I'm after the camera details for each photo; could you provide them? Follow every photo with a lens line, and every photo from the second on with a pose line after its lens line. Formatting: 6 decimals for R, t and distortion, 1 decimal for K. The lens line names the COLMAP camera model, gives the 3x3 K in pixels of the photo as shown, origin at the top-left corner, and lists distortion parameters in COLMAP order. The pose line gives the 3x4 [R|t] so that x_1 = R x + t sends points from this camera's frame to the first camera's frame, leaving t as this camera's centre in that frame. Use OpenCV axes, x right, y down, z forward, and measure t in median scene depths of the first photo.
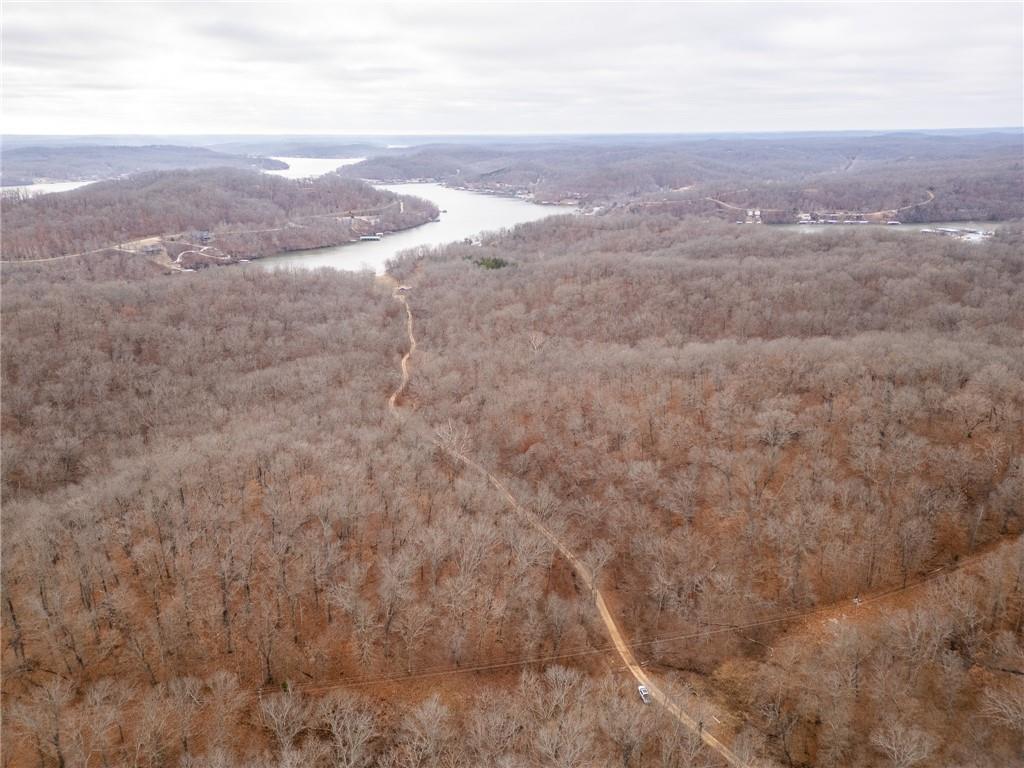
lens RADIAL K [[705.7, 0, 515.3], [0, 705.7, 389.9], [0, 0, 1]] dist [0.072056, -0.060178]
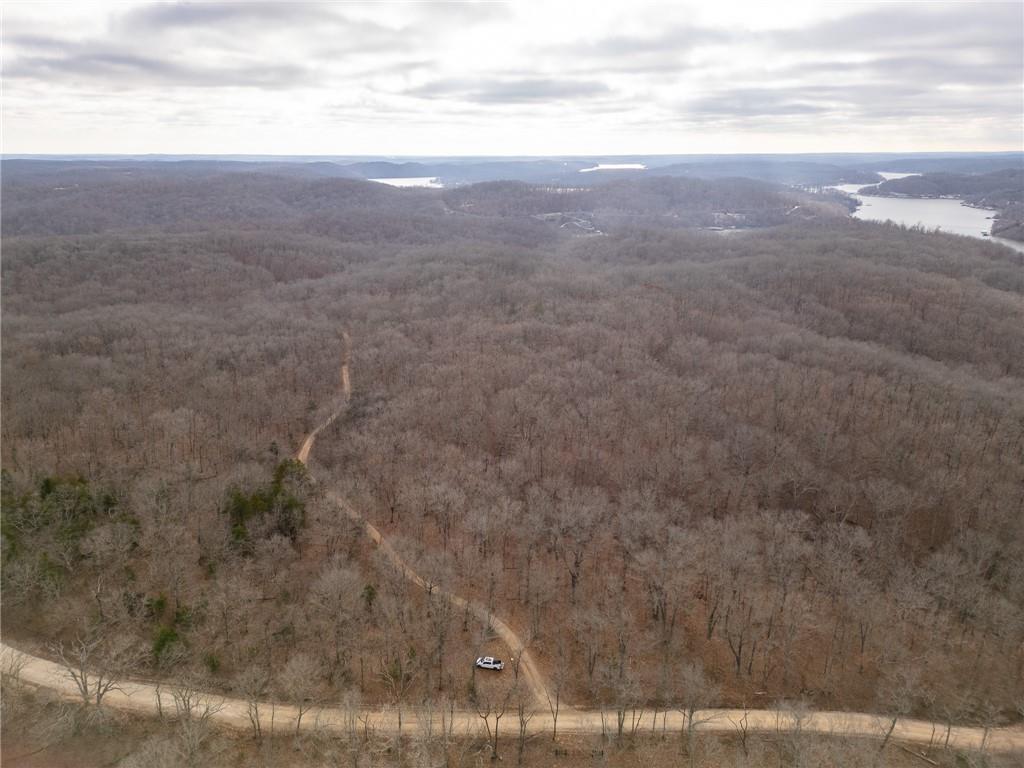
lens RADIAL K [[705.7, 0, 516.6], [0, 705.7, 399.8], [0, 0, 1]] dist [0.072056, -0.060178]
pose [[0.622836, 0.261651, -0.737302, 0.546804], [-0.269069, 0.956567, 0.112167, 0.032179], [0.734627, 0.128523, 0.666186, -0.079178]]
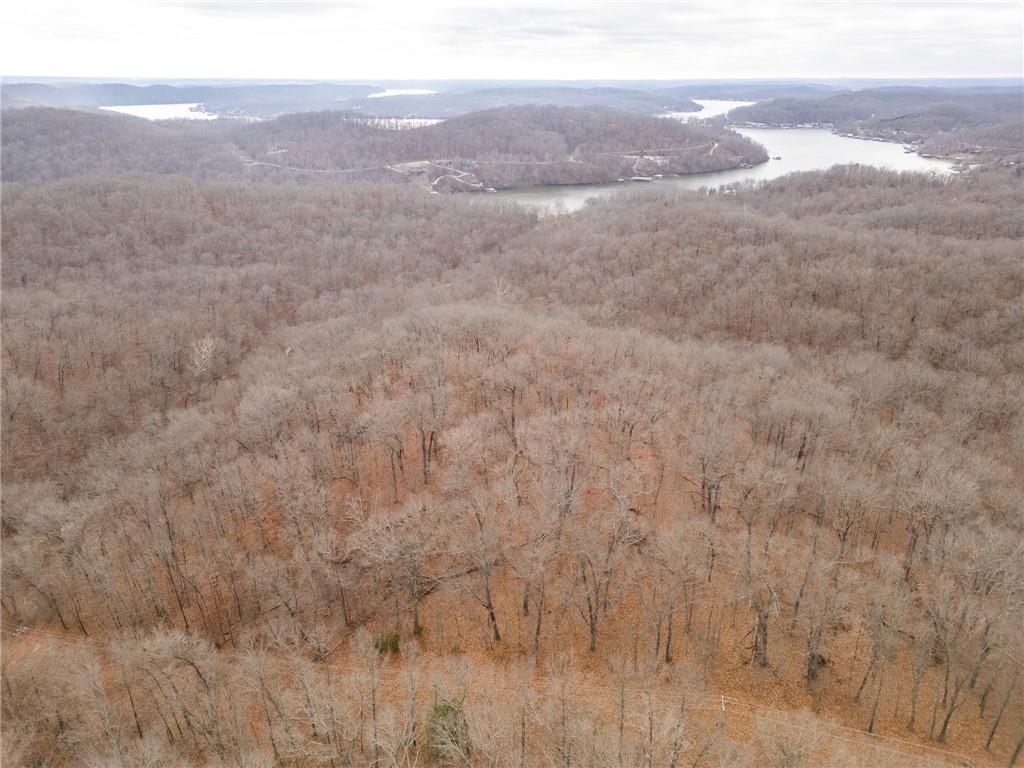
lens RADIAL K [[705.7, 0, 514.0], [0, 705.7, 386.1], [0, 0, 1]] dist [0.072056, -0.060178]
pose [[0.821231, 0.233764, -0.520514, 0.192134], [-0.201400, 0.972267, 0.118891, -0.022270], [0.533871, 0.007195, 0.845535, 0.101759]]
